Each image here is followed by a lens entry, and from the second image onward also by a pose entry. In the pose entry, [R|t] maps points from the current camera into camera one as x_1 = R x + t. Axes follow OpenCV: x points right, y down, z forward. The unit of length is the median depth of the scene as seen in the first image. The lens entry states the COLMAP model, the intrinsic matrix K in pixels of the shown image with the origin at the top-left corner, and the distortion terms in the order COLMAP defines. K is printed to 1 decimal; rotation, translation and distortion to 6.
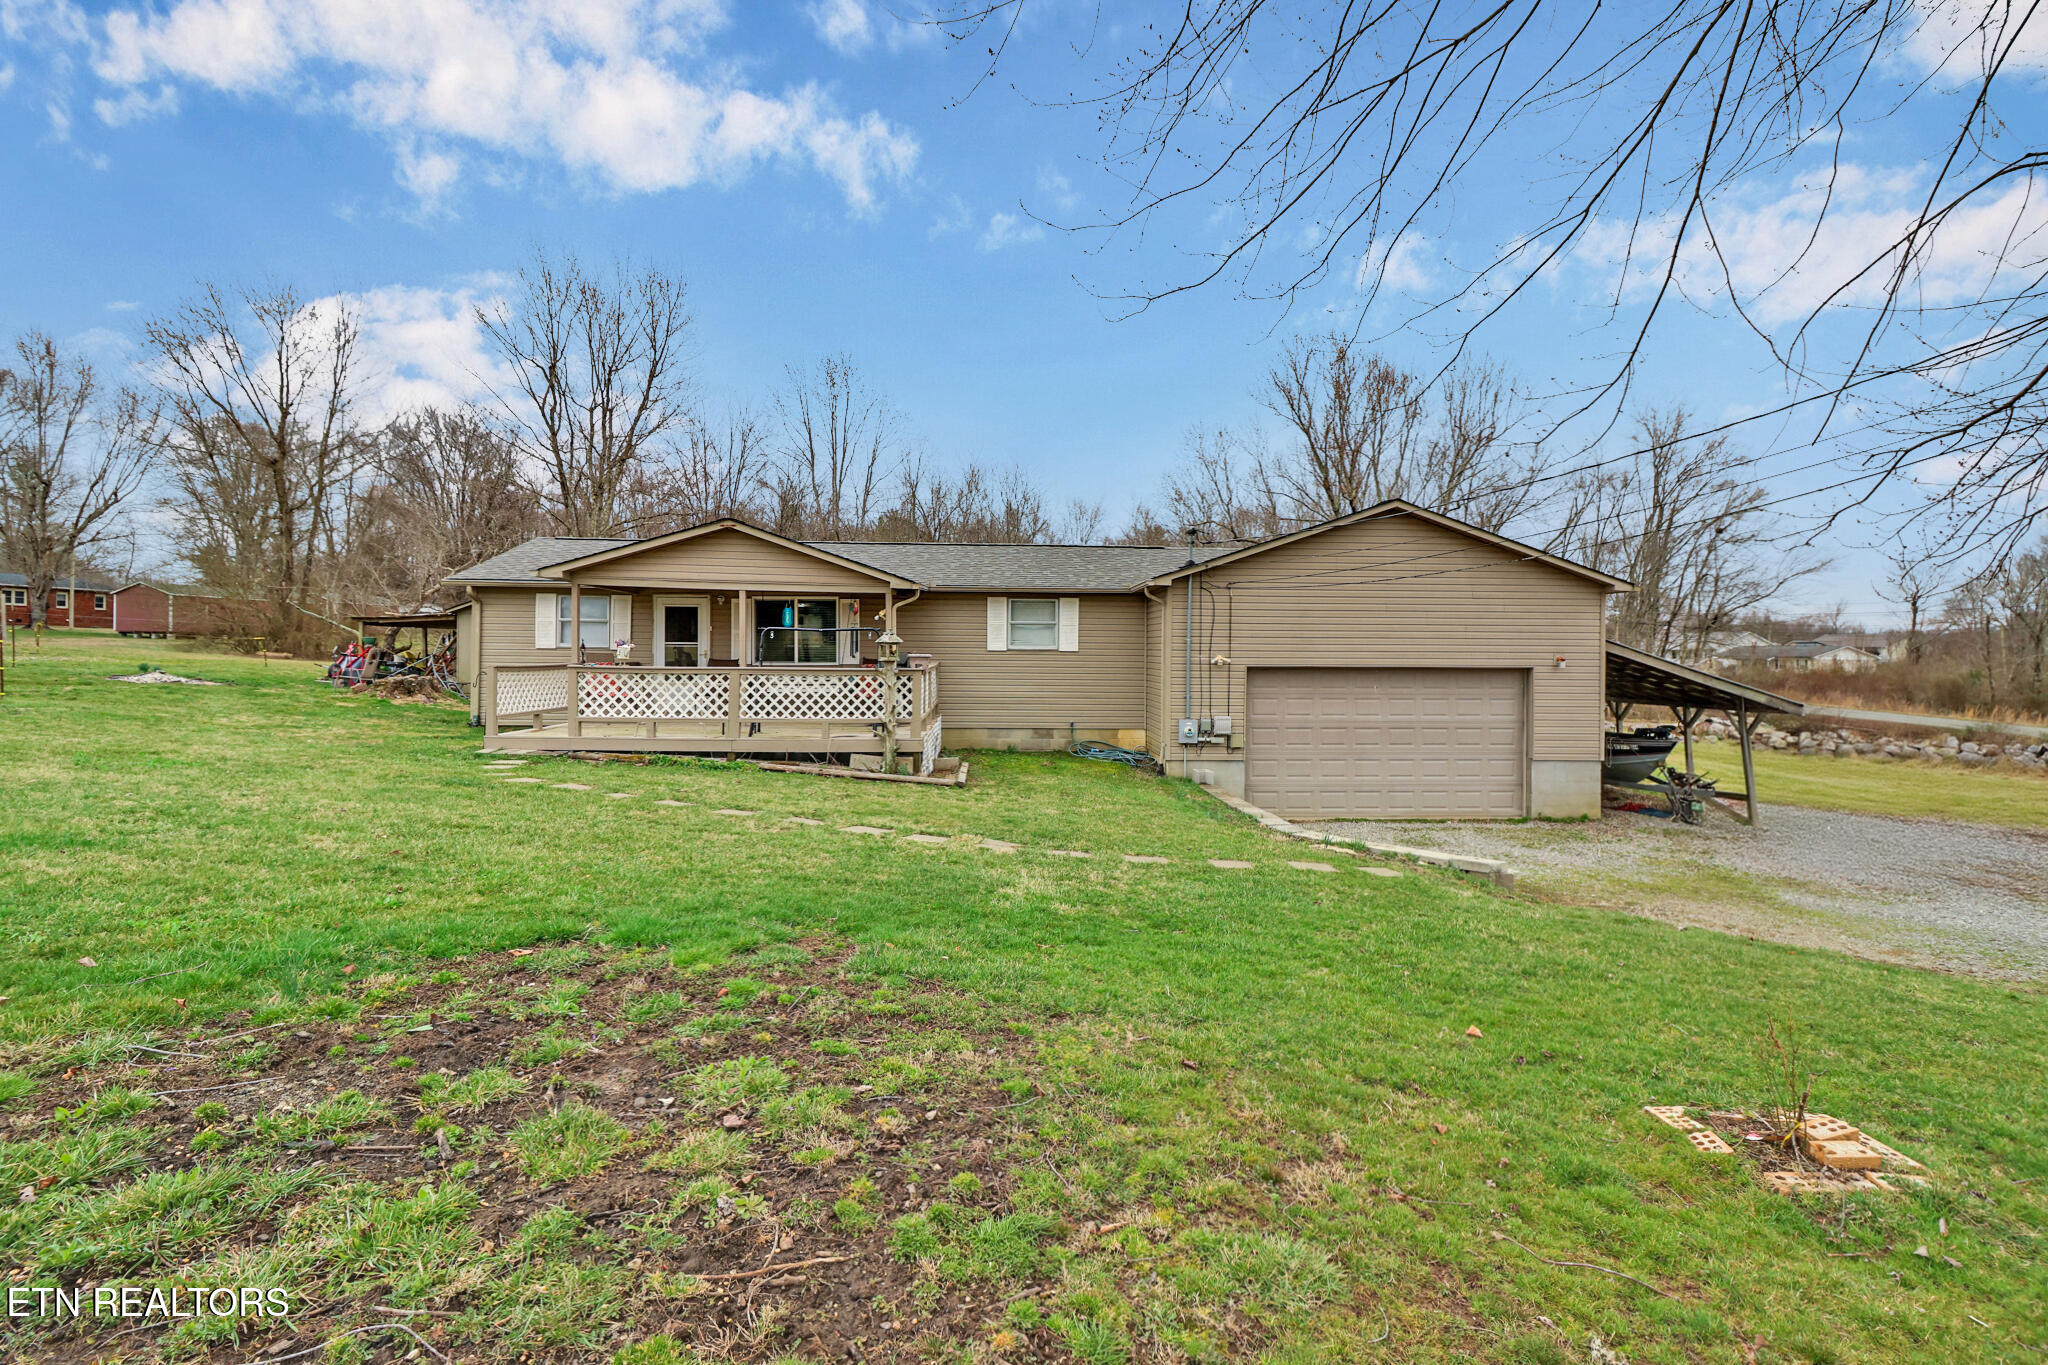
lens RADIAL K [[948.9, 0, 1032.4], [0, 948.9, 664.5], [0, 0, 1]] dist [-0.002375, -0.000191]
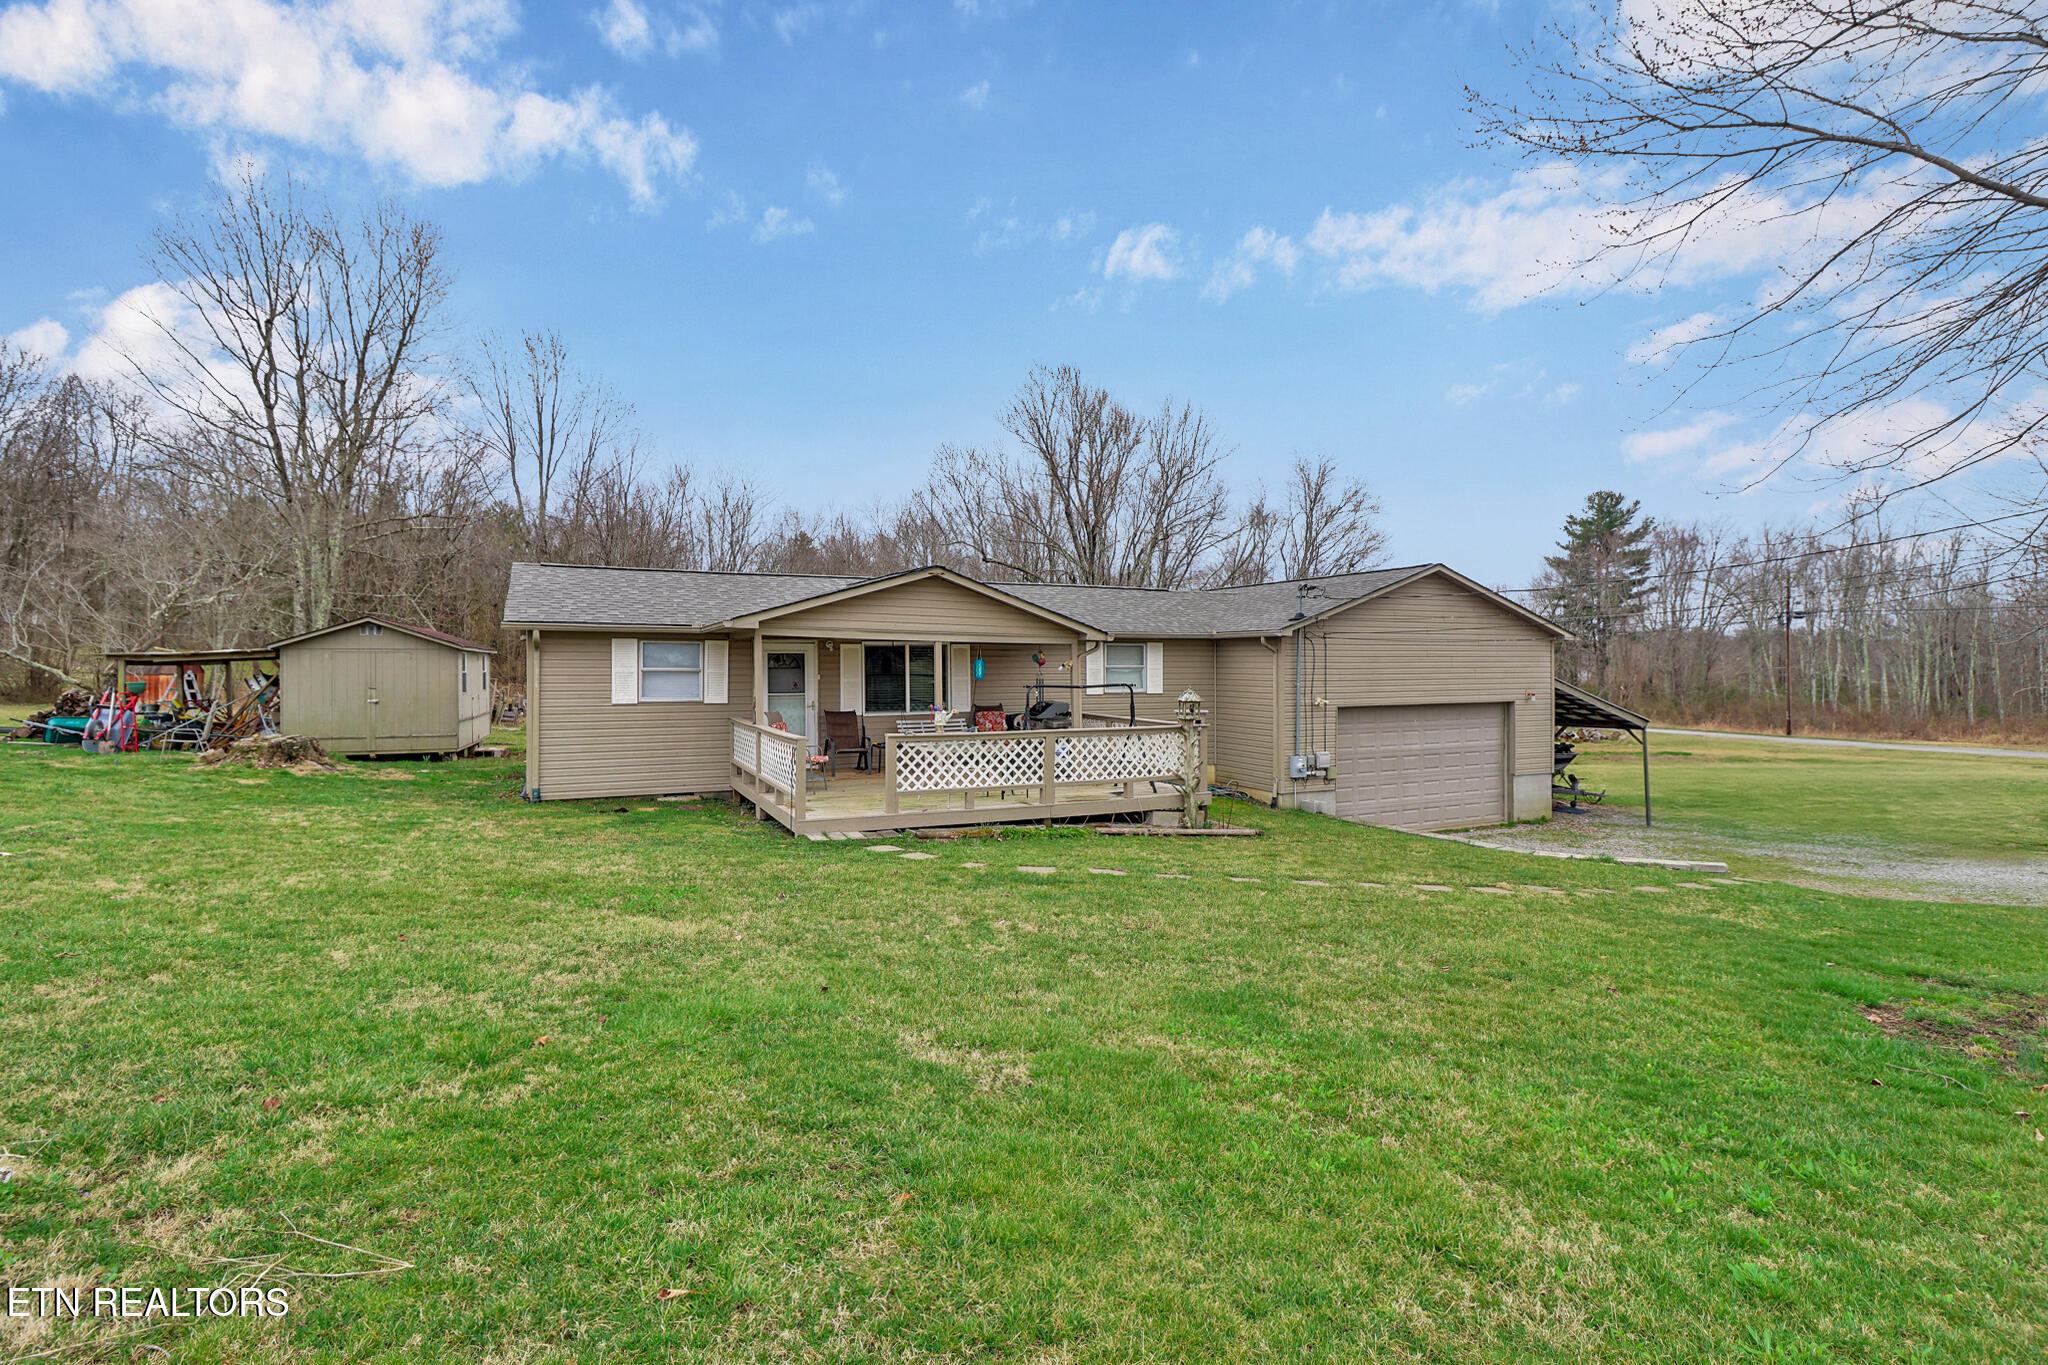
lens RADIAL K [[970.4, 0, 1024.0], [0, 970.4, 682.5], [0, 0, 1]] dist [-0.011460, -0.000249]
pose [[0.922544, -0.016089, 0.385555, -0.555894], [0.012514, 0.999852, 0.011780, -0.044670], [-0.385688, -0.006043, 0.922610, 0.074223]]
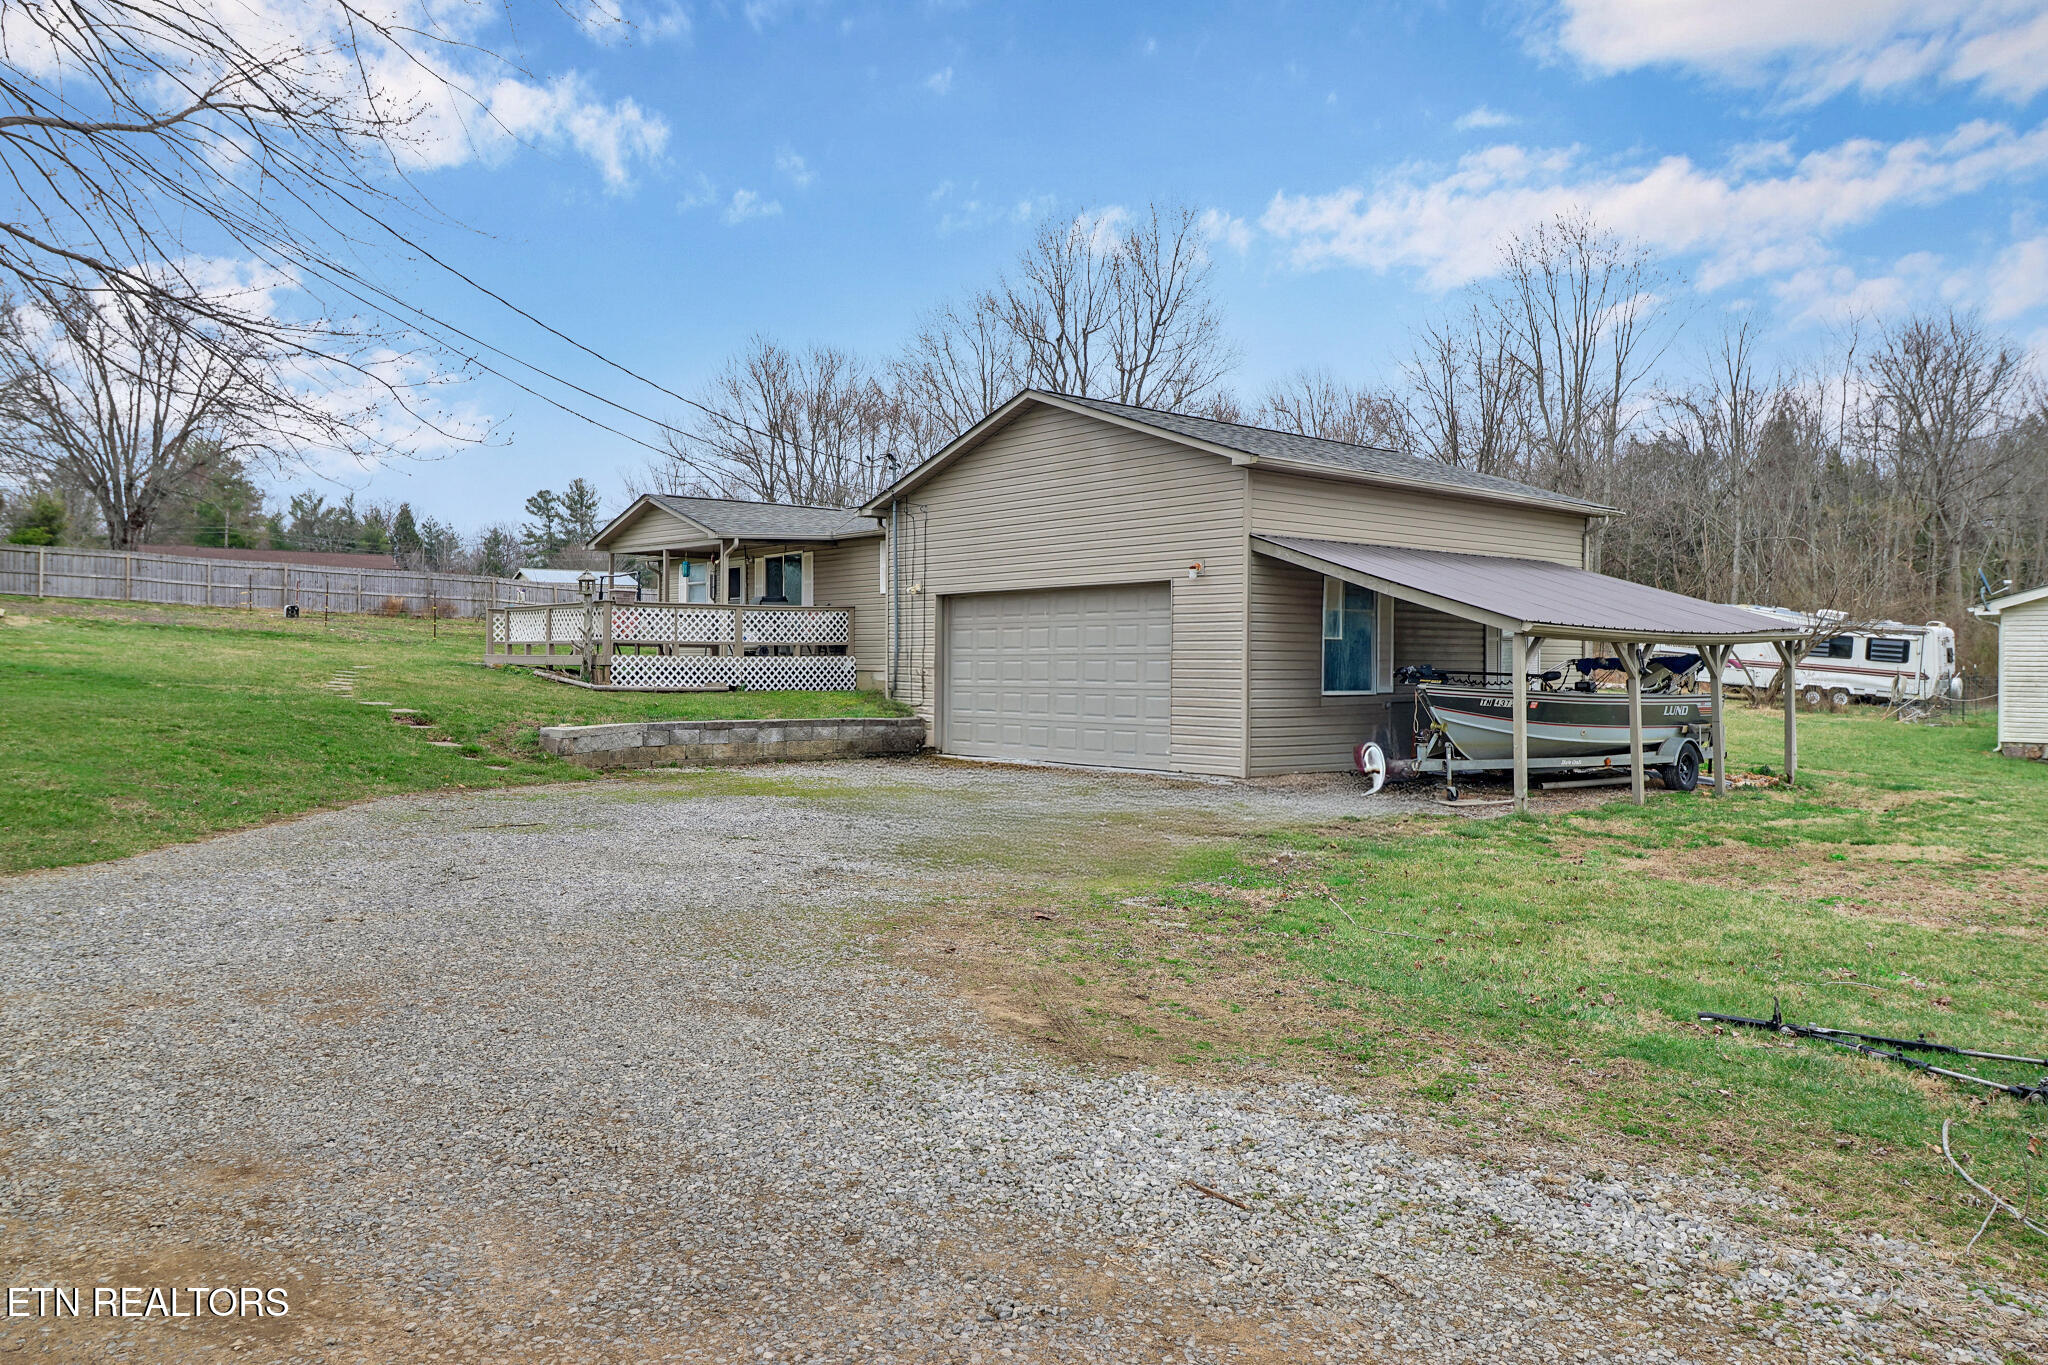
lens RADIAL K [[1456.5, 0, 1024.0], [0, 1456.5, 682.5], [0, 0, 1]] dist [-0.000069, 0.000015]
pose [[0.582906, 0.006240, -0.812516, 1.400876], [-0.013932, 0.999900, -0.002316, 0.088505], [0.812420, 0.012671, 0.582935, 0.240183]]
